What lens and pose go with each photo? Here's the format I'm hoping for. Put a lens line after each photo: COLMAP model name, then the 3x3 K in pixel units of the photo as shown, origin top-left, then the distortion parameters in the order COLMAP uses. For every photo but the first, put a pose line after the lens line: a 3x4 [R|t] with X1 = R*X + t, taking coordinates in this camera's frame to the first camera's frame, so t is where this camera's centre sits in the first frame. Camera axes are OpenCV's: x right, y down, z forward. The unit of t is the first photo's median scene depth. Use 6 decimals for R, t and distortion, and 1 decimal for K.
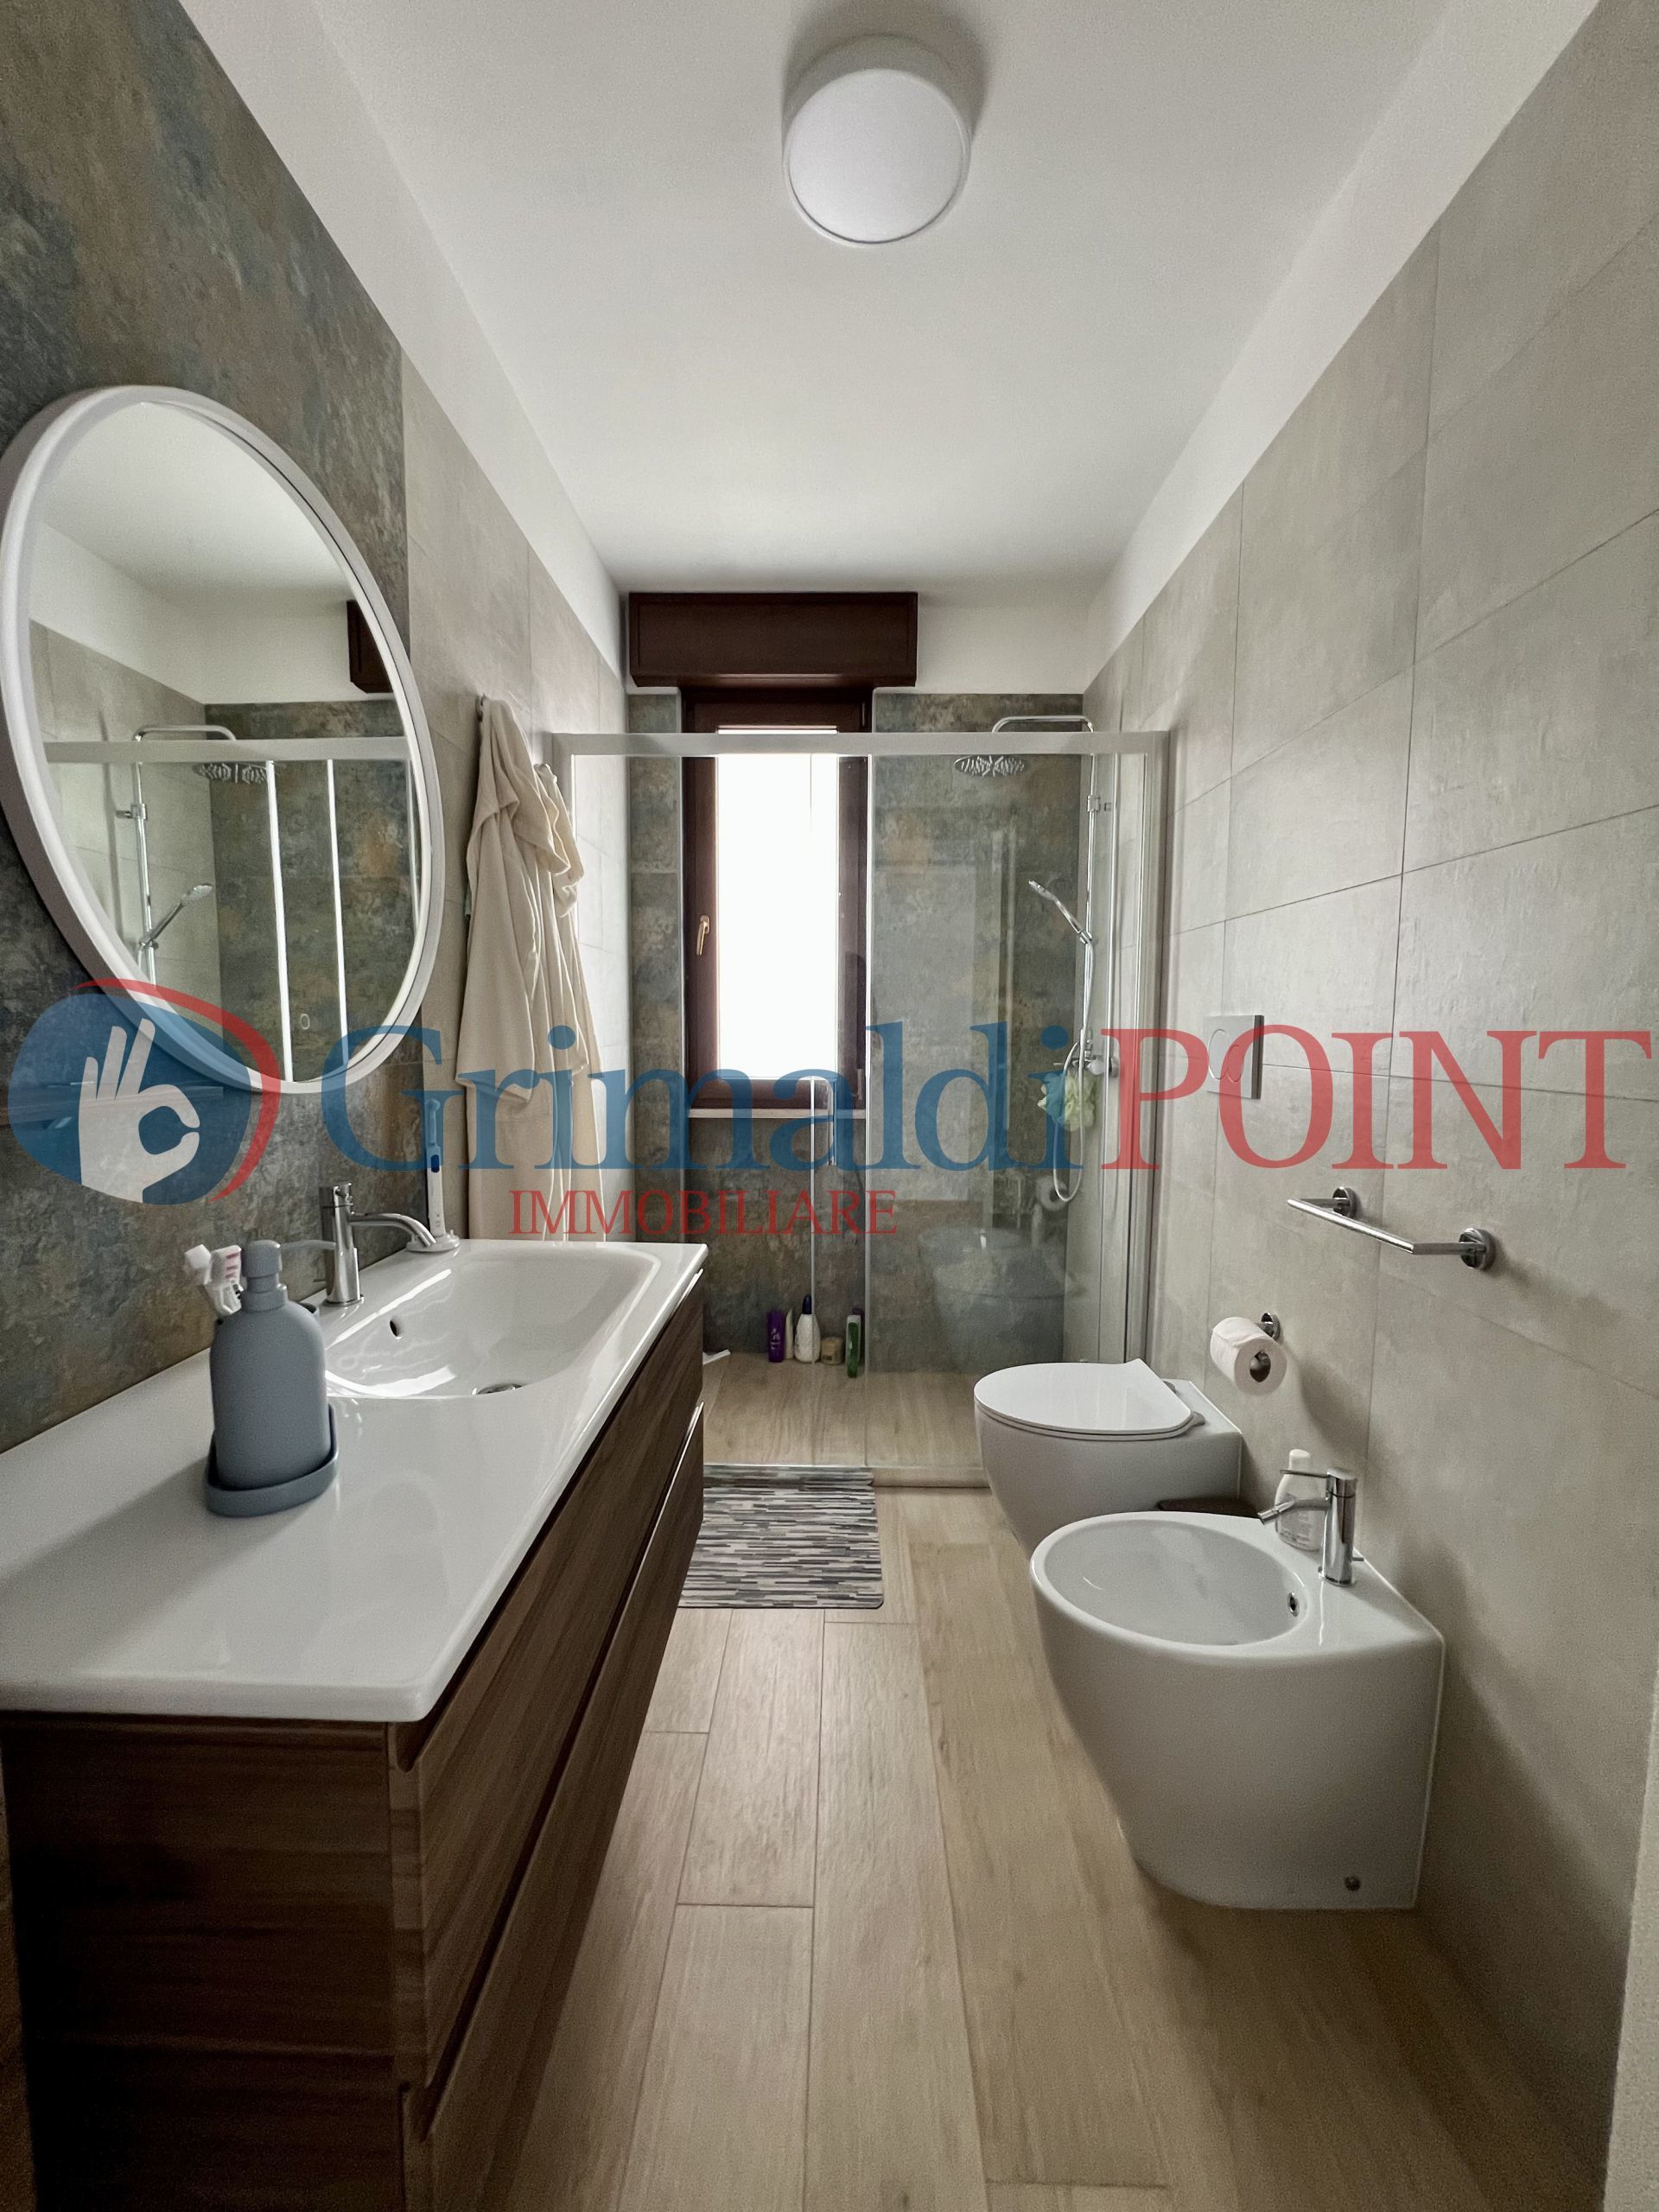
lens RADIAL K [[888.6, 0, 828.8], [0, 888.6, 1107.0], [0, 0, 1]] dist [-0.003624, 0.001221]
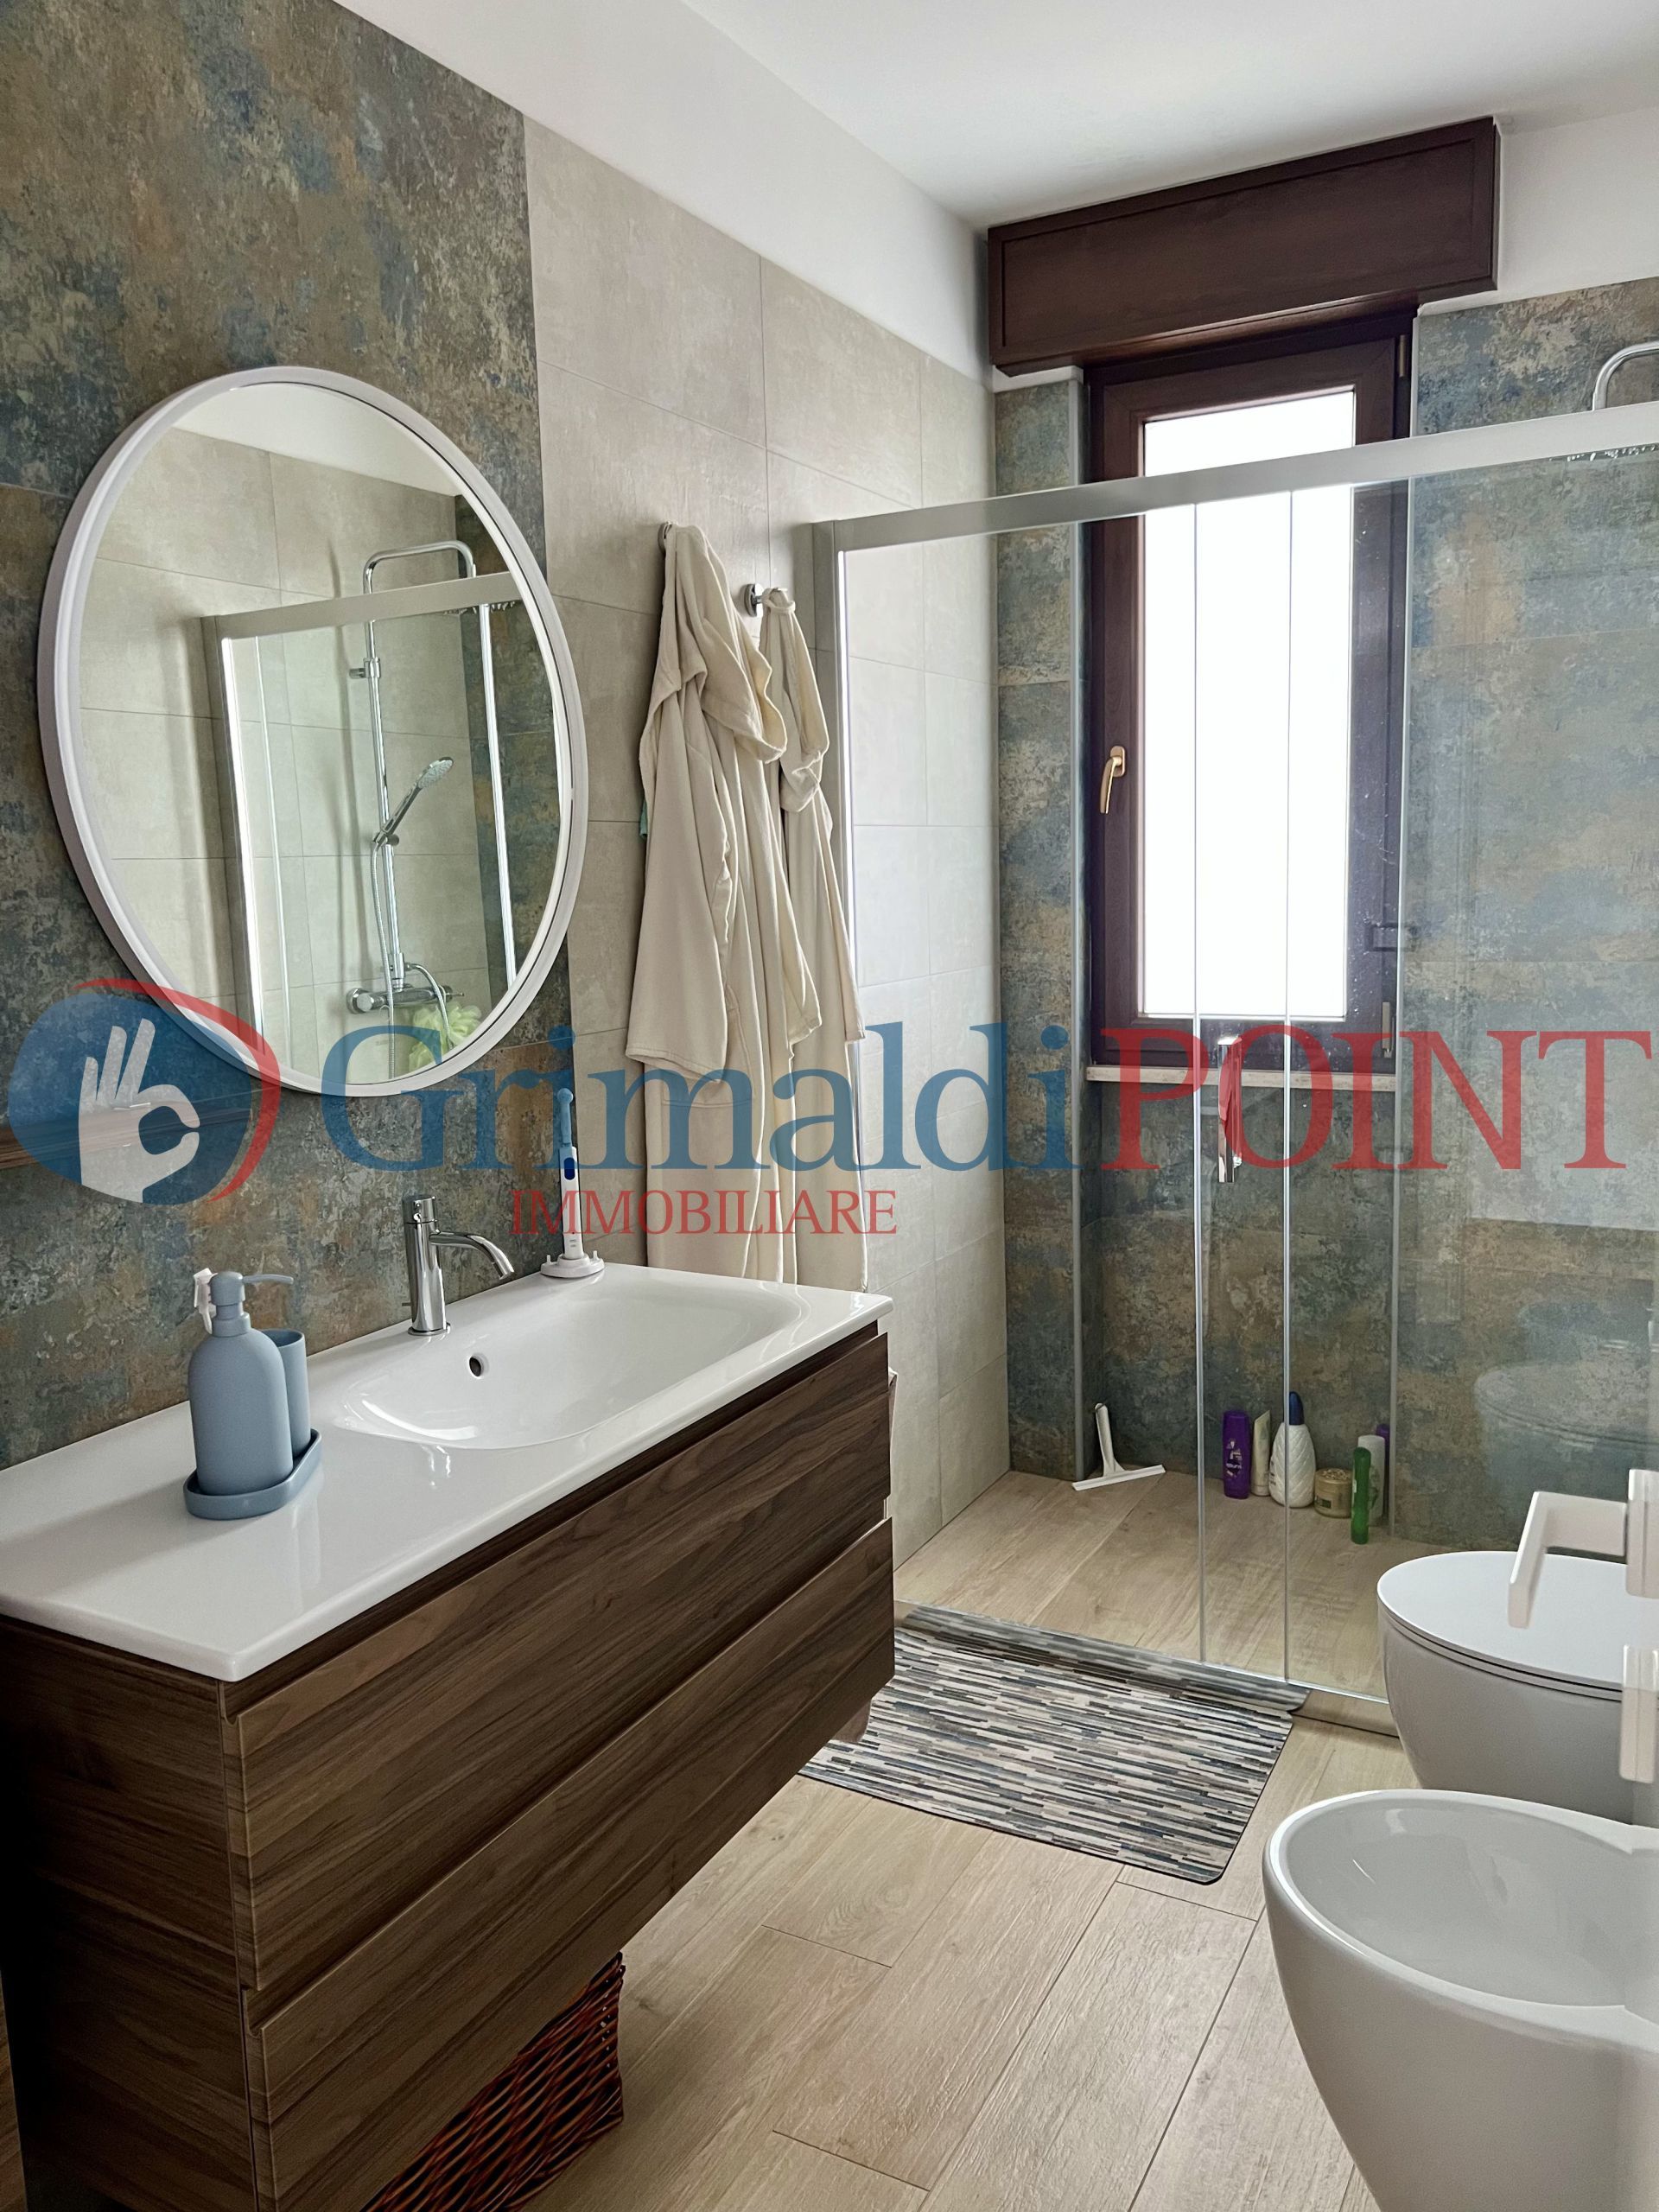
lens RADIAL K [[1676.5, 0, 827.8], [0, 1676.5, 1103.1], [0, 0, 1]] dist [0.028609, -0.015180]
pose [[0.886958, 0.035606, -0.460476, 0.302602], [-0.008102, 0.998070, 0.061570, -0.059741], [0.461780, -0.050880, 0.885534, -0.149046]]
